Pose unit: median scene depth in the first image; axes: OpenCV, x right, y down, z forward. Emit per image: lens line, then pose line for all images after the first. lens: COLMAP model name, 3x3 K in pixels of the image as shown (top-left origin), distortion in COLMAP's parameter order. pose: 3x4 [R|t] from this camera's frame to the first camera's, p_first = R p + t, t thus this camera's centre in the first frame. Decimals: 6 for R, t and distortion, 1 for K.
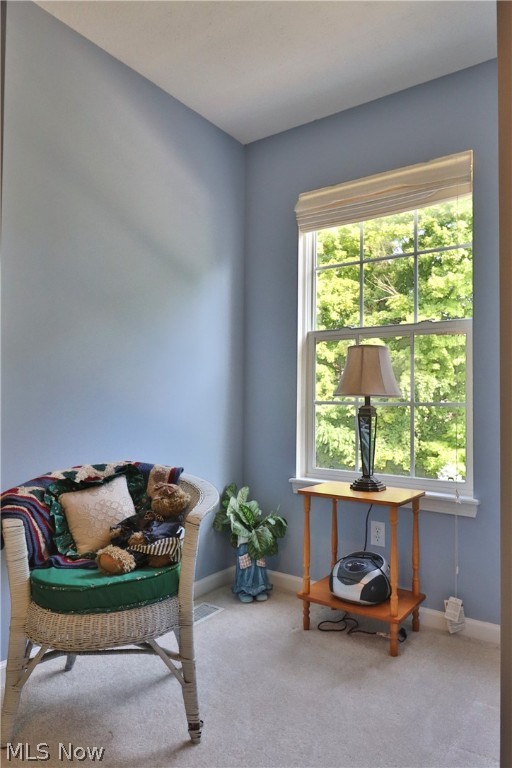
lens RADIAL K [[465.8, 0, 256.0], [0, 465.8, 384.0], [0, 0, 1]] dist [-0.008332, -0.000841]
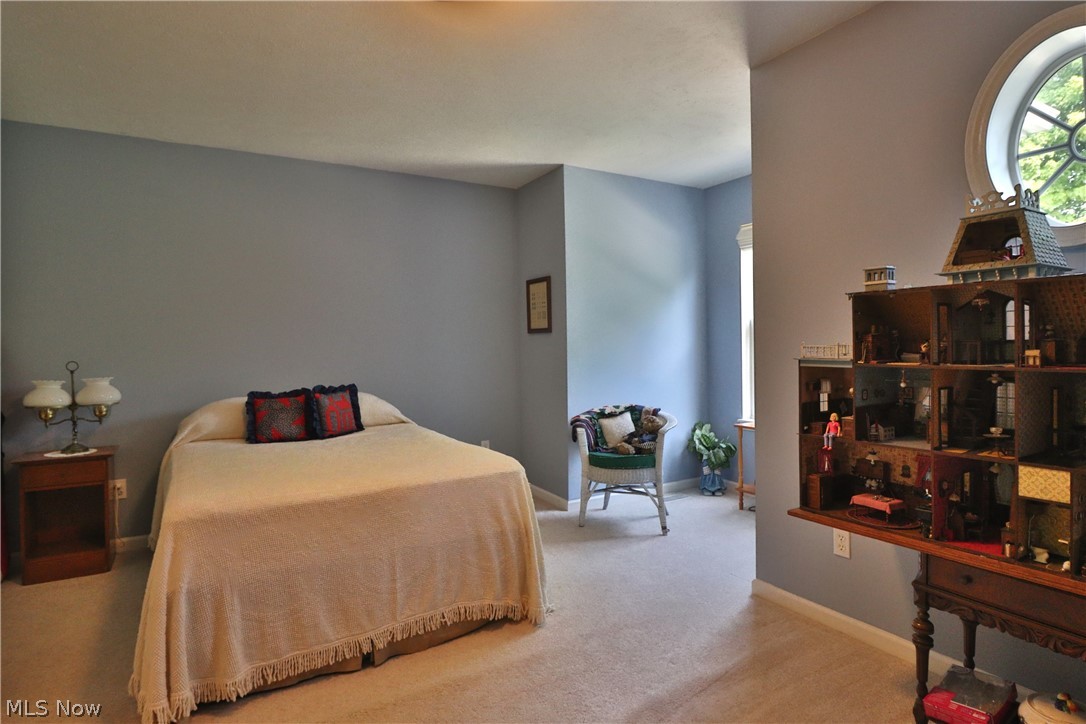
lens RADIAL K [[567.9, 0, 542.2], [0, 567.9, 347.0], [0, 0, 1]] dist [-0.002277, -0.014359]
pose [[0.906422, -0.020962, -0.421852, 0.386676], [0.041154, 0.998399, 0.038816, -0.174479], [0.420363, -0.052545, 0.905833, -1.261982]]
